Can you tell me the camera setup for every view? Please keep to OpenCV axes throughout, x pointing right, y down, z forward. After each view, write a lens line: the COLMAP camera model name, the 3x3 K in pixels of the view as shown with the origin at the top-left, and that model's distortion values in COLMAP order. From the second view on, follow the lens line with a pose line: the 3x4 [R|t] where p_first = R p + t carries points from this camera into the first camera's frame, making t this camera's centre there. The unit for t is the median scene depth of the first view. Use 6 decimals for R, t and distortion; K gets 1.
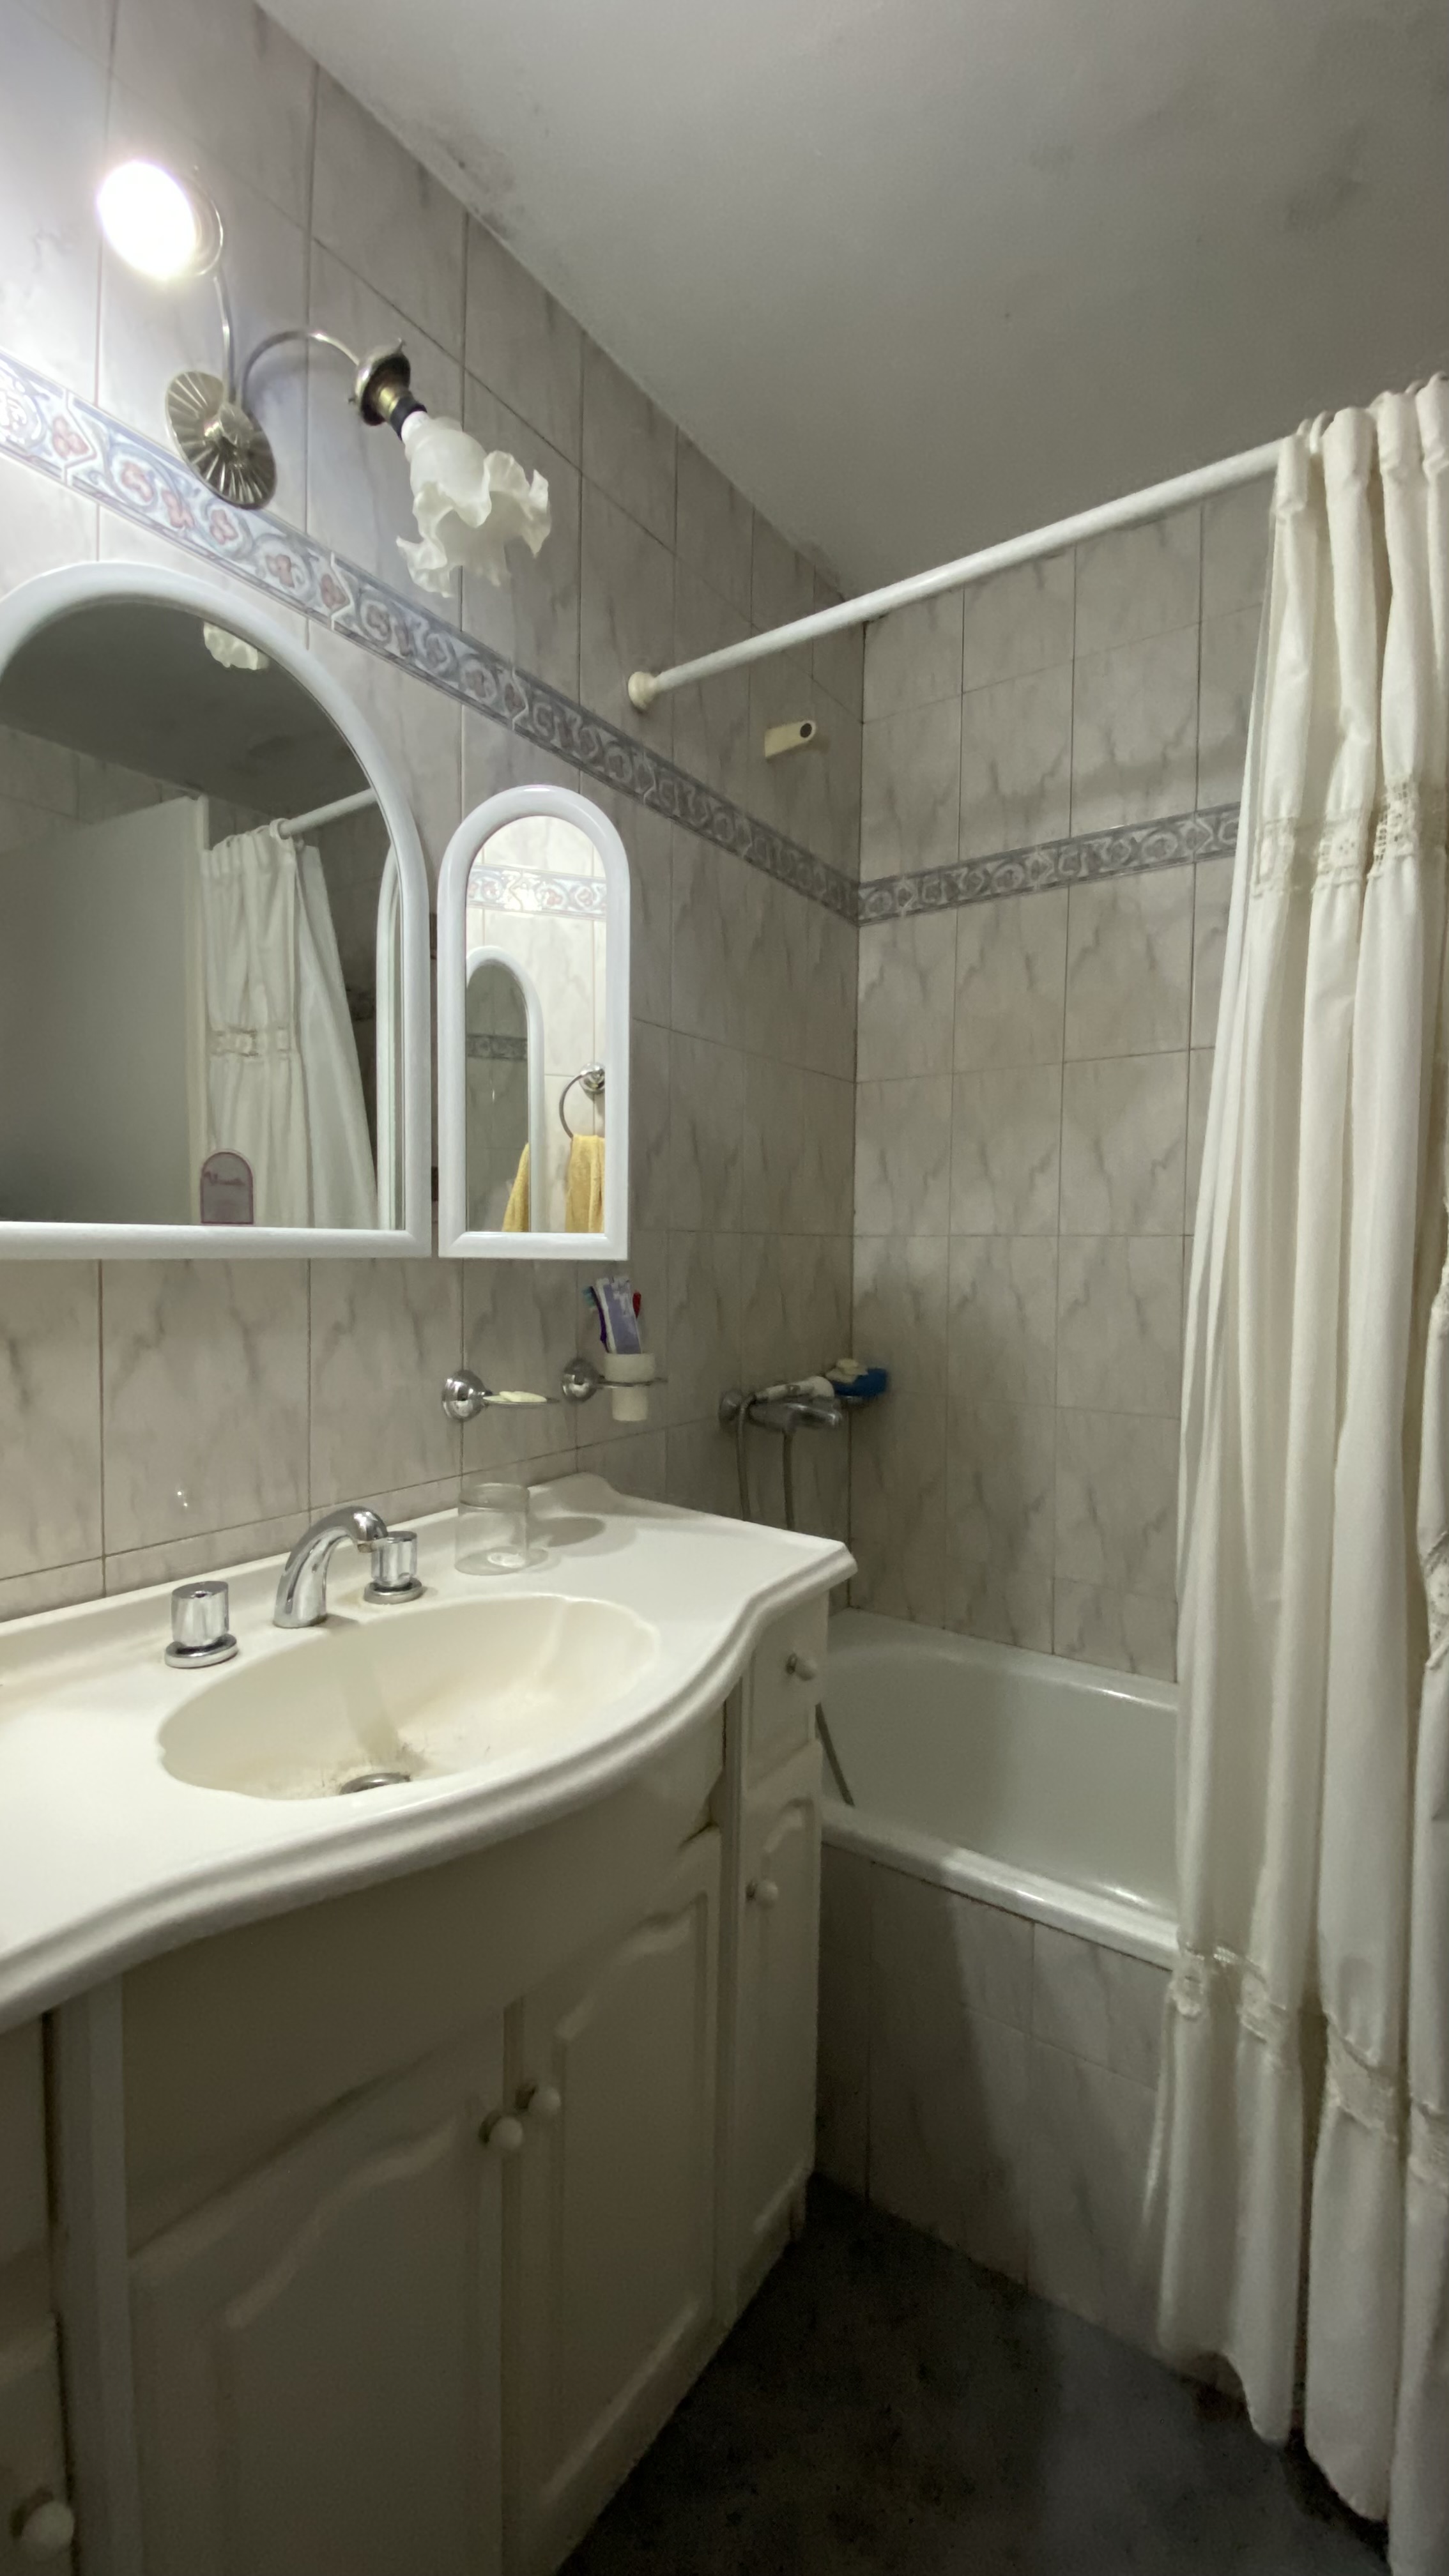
lens RADIAL K [[1077.3, 0, 724.5], [0, 1077.3, 1288.0], [0, 0, 1]] dist [0.032060, -0.032711]
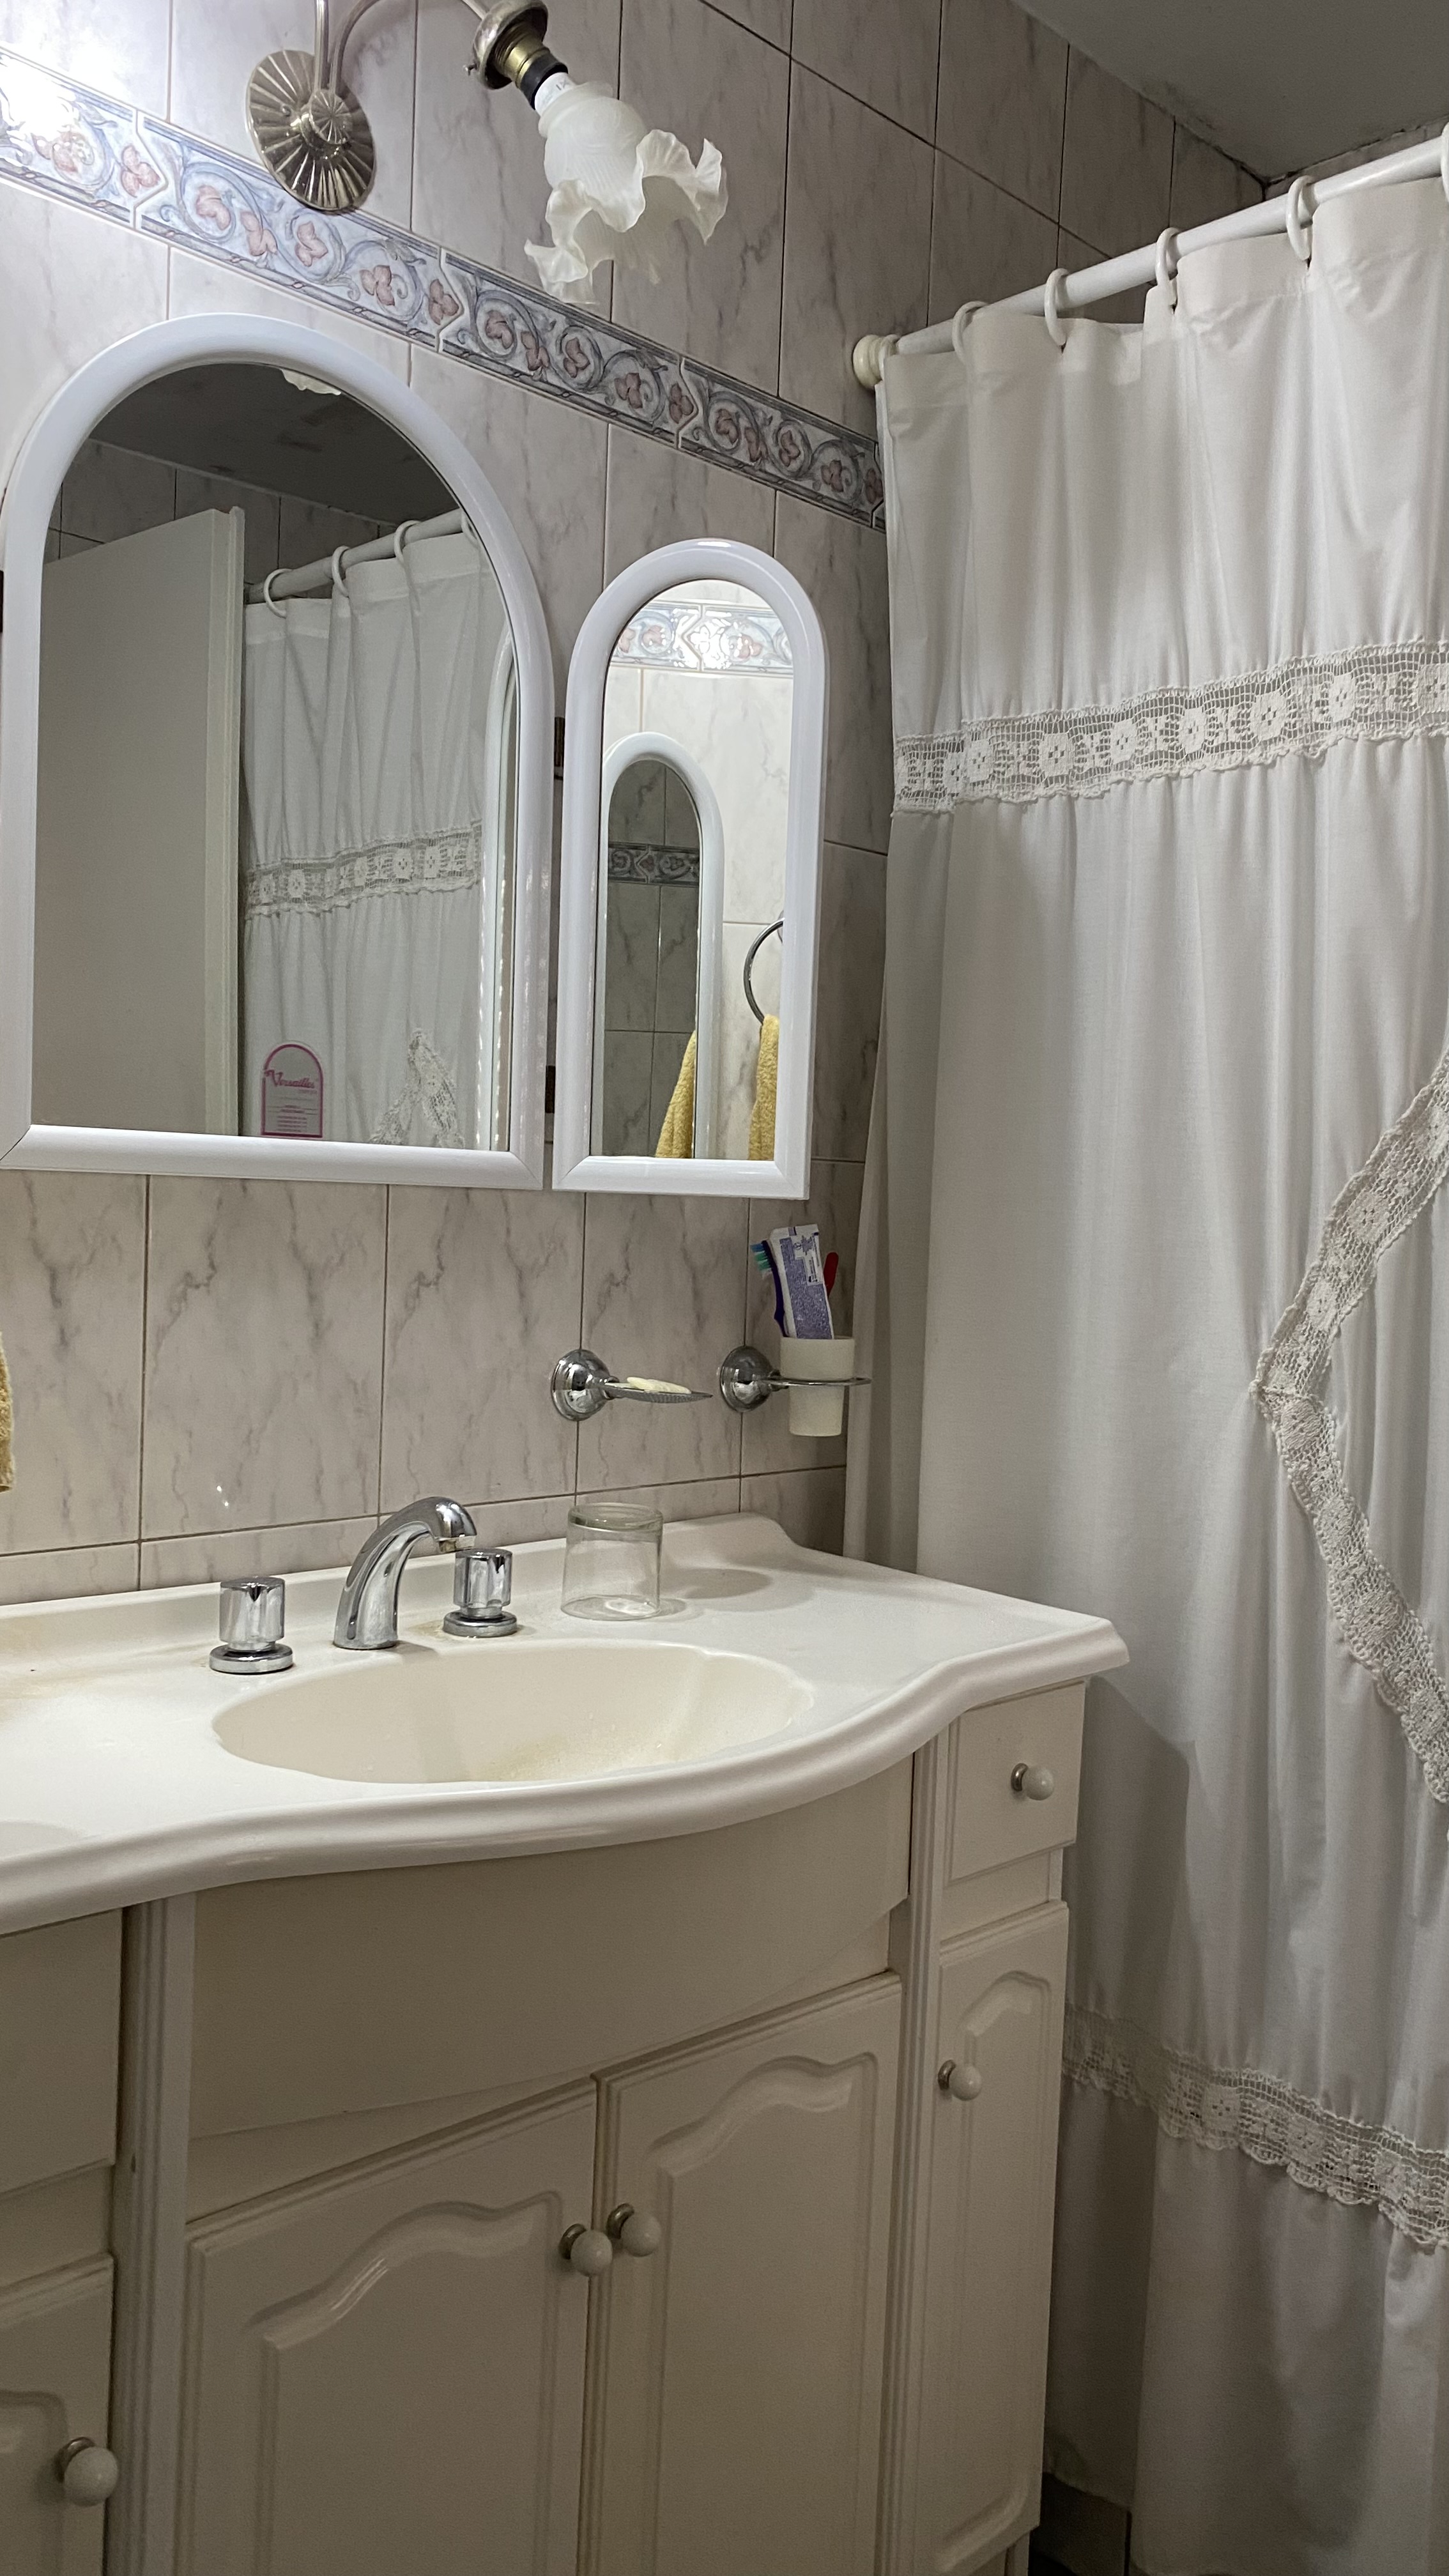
lens RADIAL K [[1973.3, 0, 724.5], [0, 1973.3, 1288.0], [0, 0, 1]] dist [0.043360, -0.005765]
pose [[0.983584, 0.031016, -0.177766, 0.102984], [-0.031124, 0.999513, 0.002178, 0.035910], [0.177747, 0.003391, 0.984070, -0.338584]]
